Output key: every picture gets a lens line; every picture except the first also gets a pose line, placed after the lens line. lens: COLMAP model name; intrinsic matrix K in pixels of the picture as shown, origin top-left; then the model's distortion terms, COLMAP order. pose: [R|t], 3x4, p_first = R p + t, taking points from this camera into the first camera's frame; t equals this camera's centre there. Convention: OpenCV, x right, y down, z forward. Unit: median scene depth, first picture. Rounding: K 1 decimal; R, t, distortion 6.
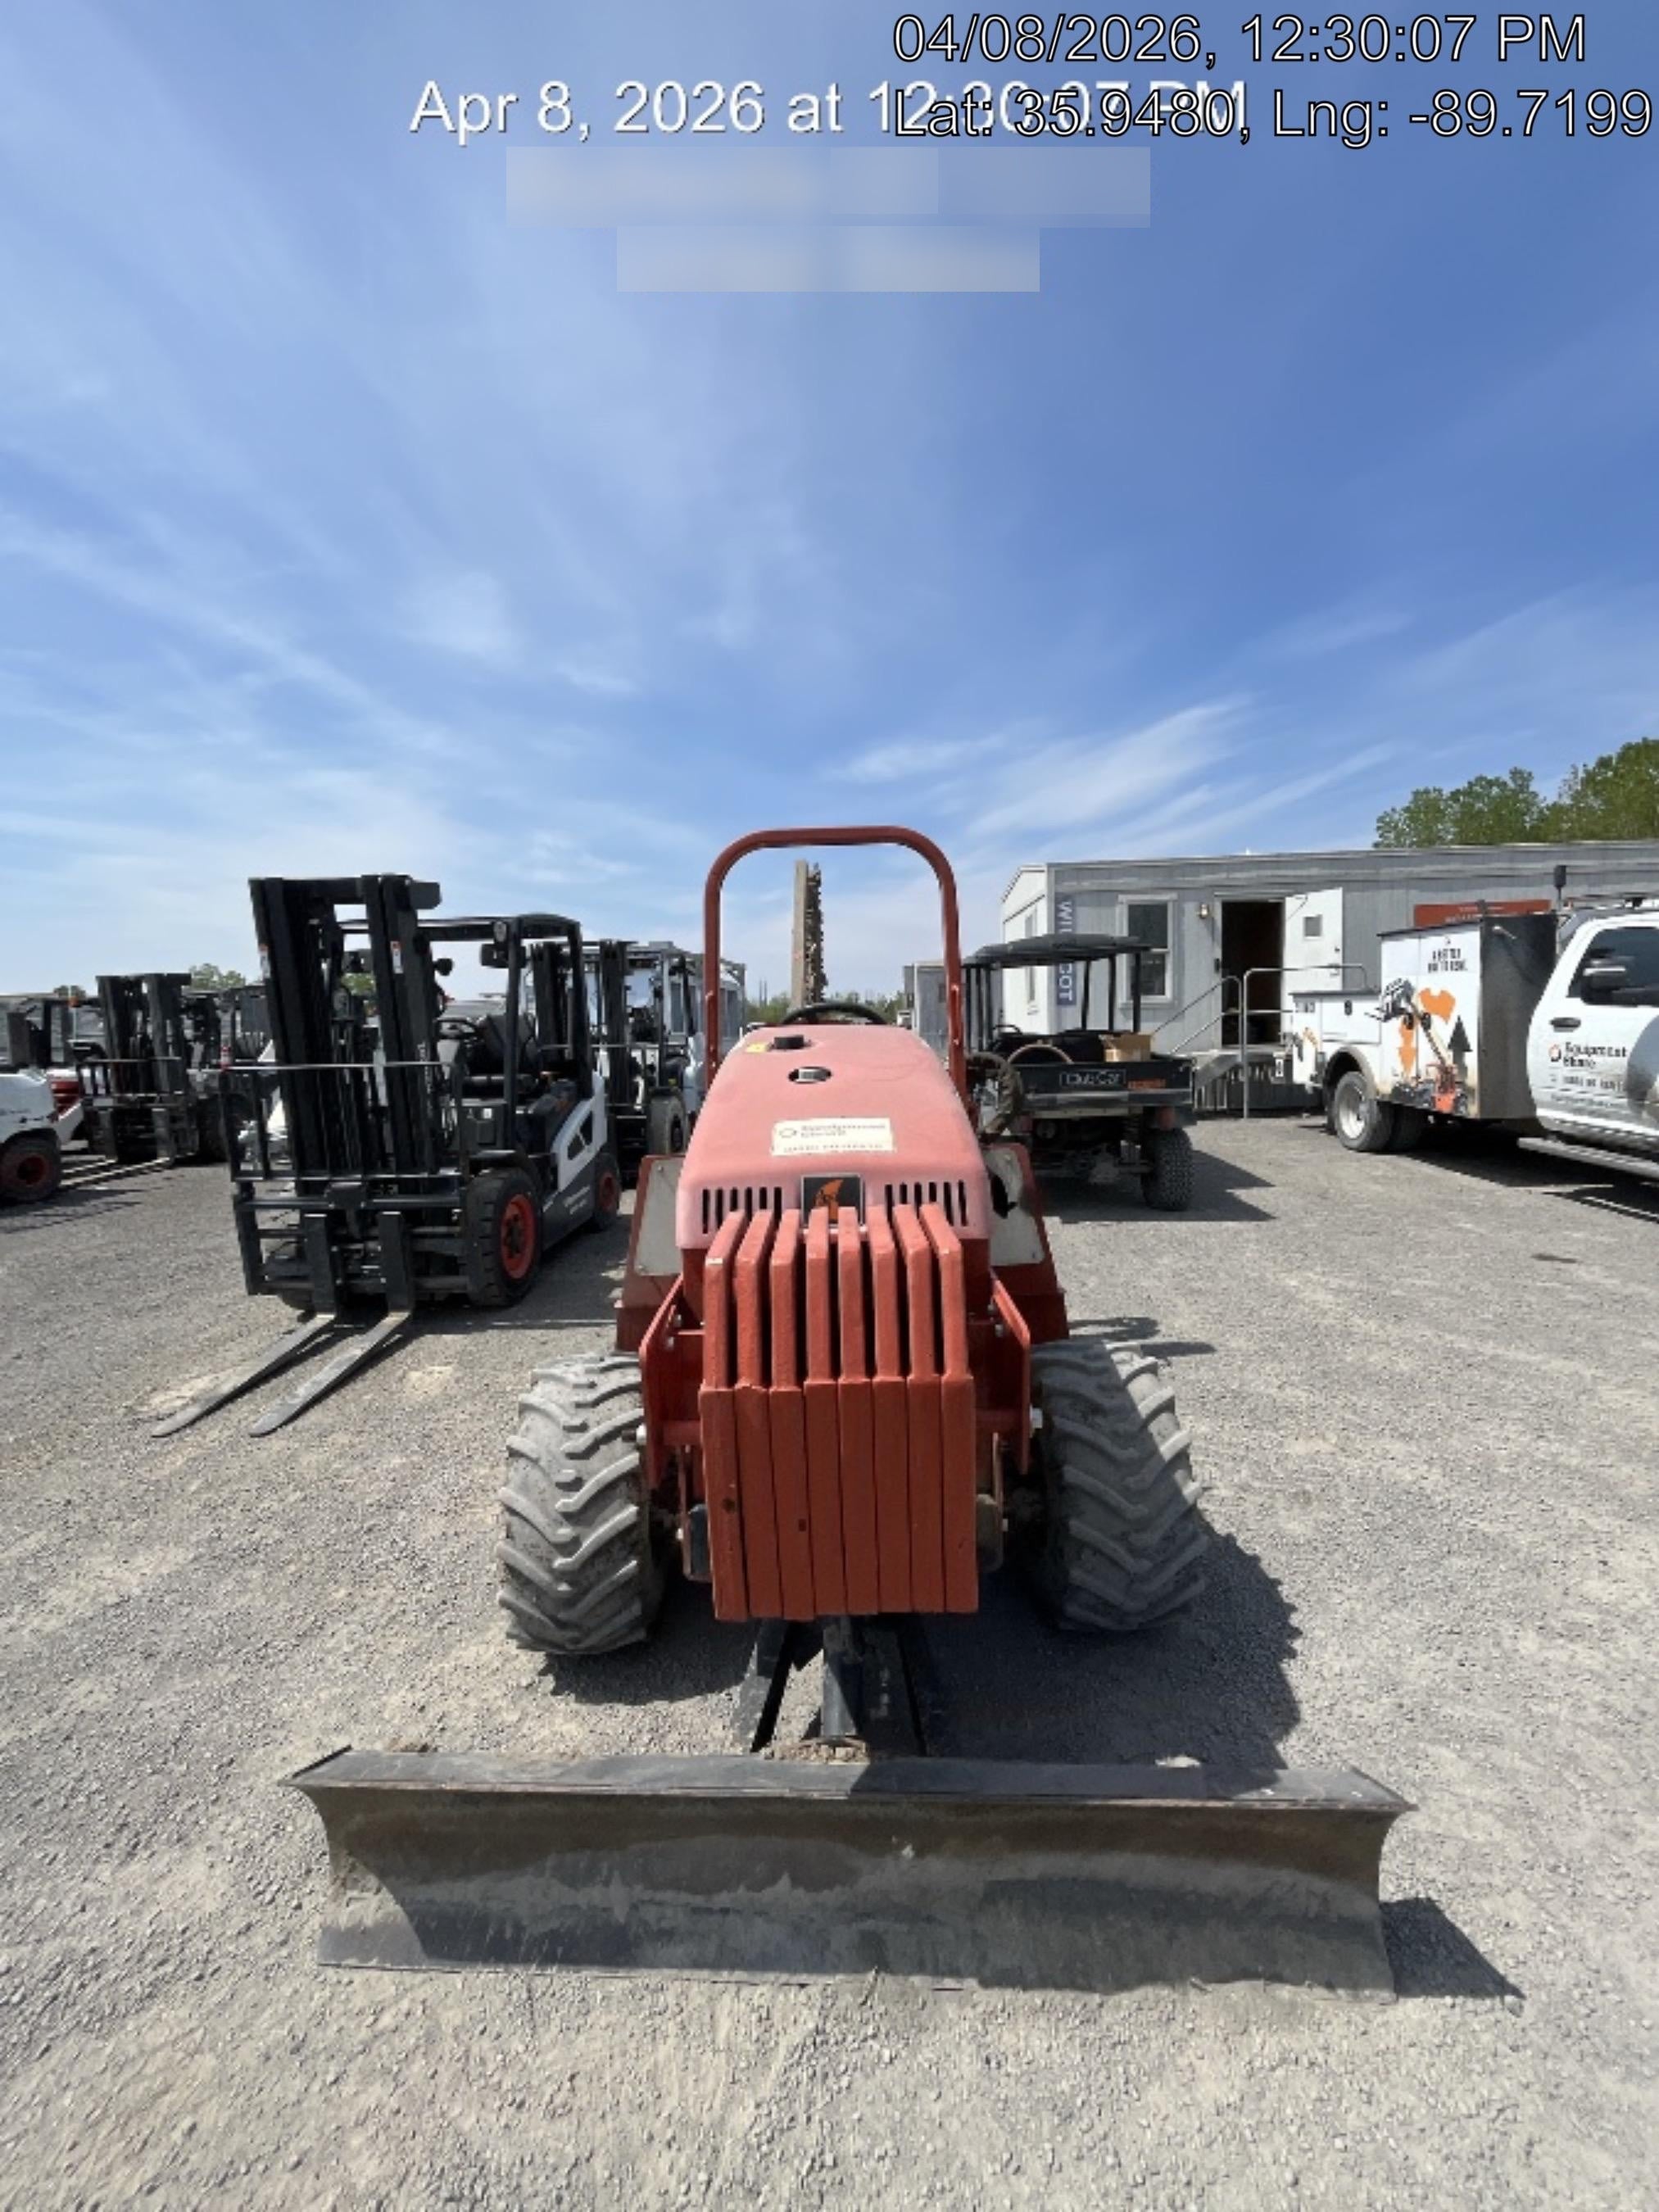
lens RADIAL K [[898.6, 0, 839.0], [0, 898.6, 1099.0], [0, 0, 1]] dist [-0.001959, -0.000586]
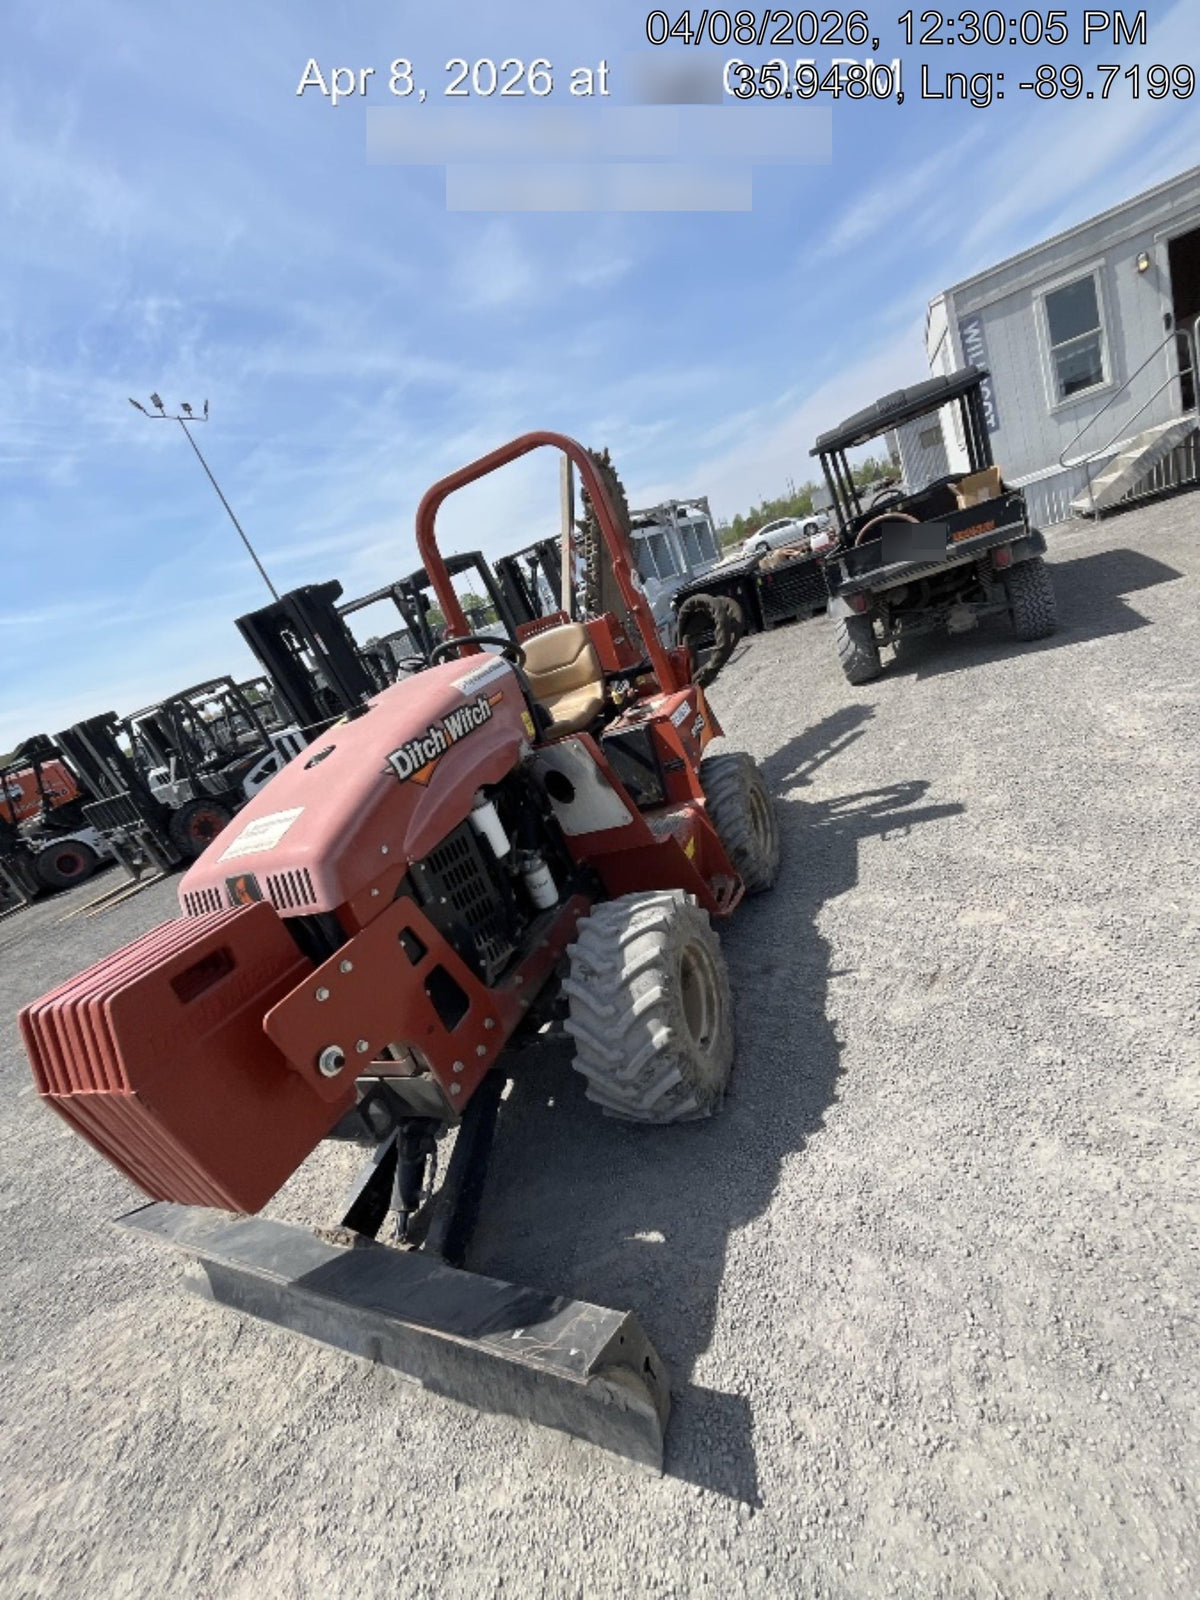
lens RADIAL K [[650.0, 0, 606.9], [0, 650.0, 795.0], [0, 0, 1]] dist [-0.001959, -0.000586]
pose [[0.884769, -0.166743, -0.435178, 0.220833], [0.286429, 0.931173, 0.225554, -0.020684], [0.367617, -0.324211, 0.871634, 0.098406]]
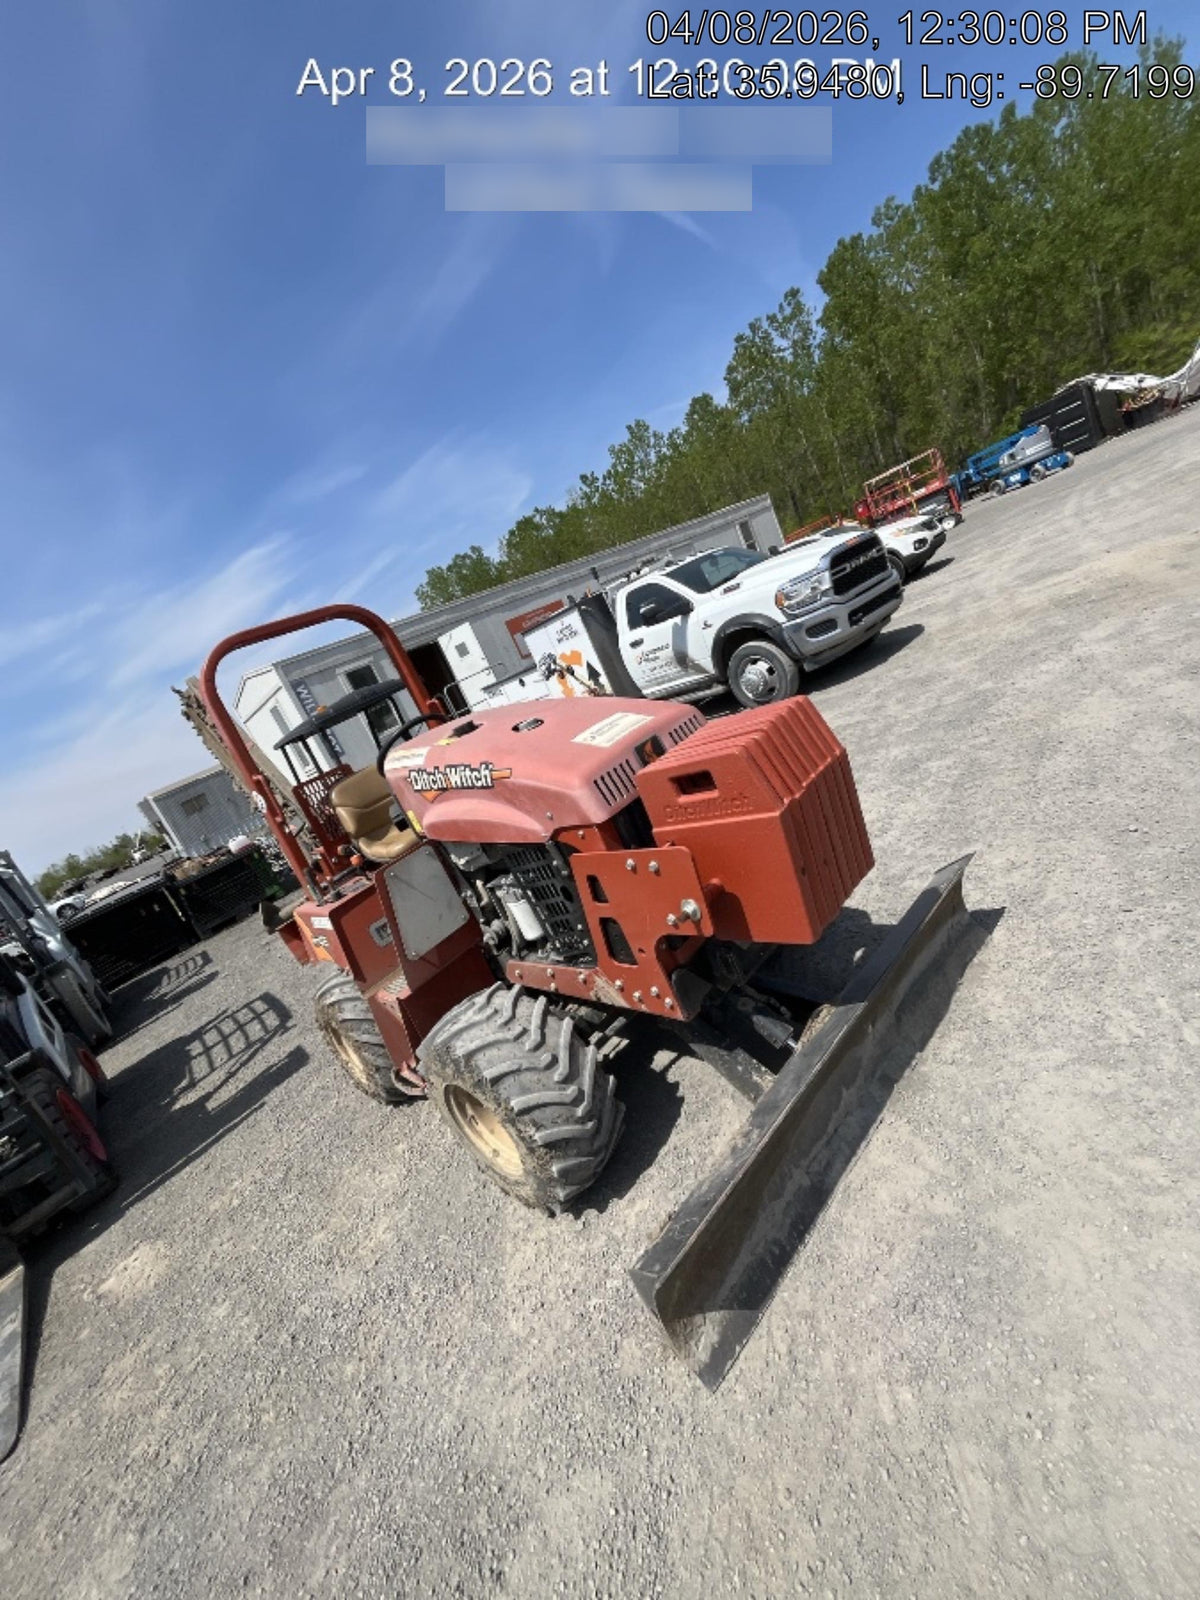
lens RADIAL K [[650.0, 0, 606.9], [0, 650.0, 795.0], [0, 0, 1]] dist [-0.001959, -0.000586]
pose [[0.663061, -0.416914, 0.621718, -0.196384], [0.440349, 0.888880, 0.126437, -0.001000], [-0.605346, 0.189937, 0.772969, 0.041238]]
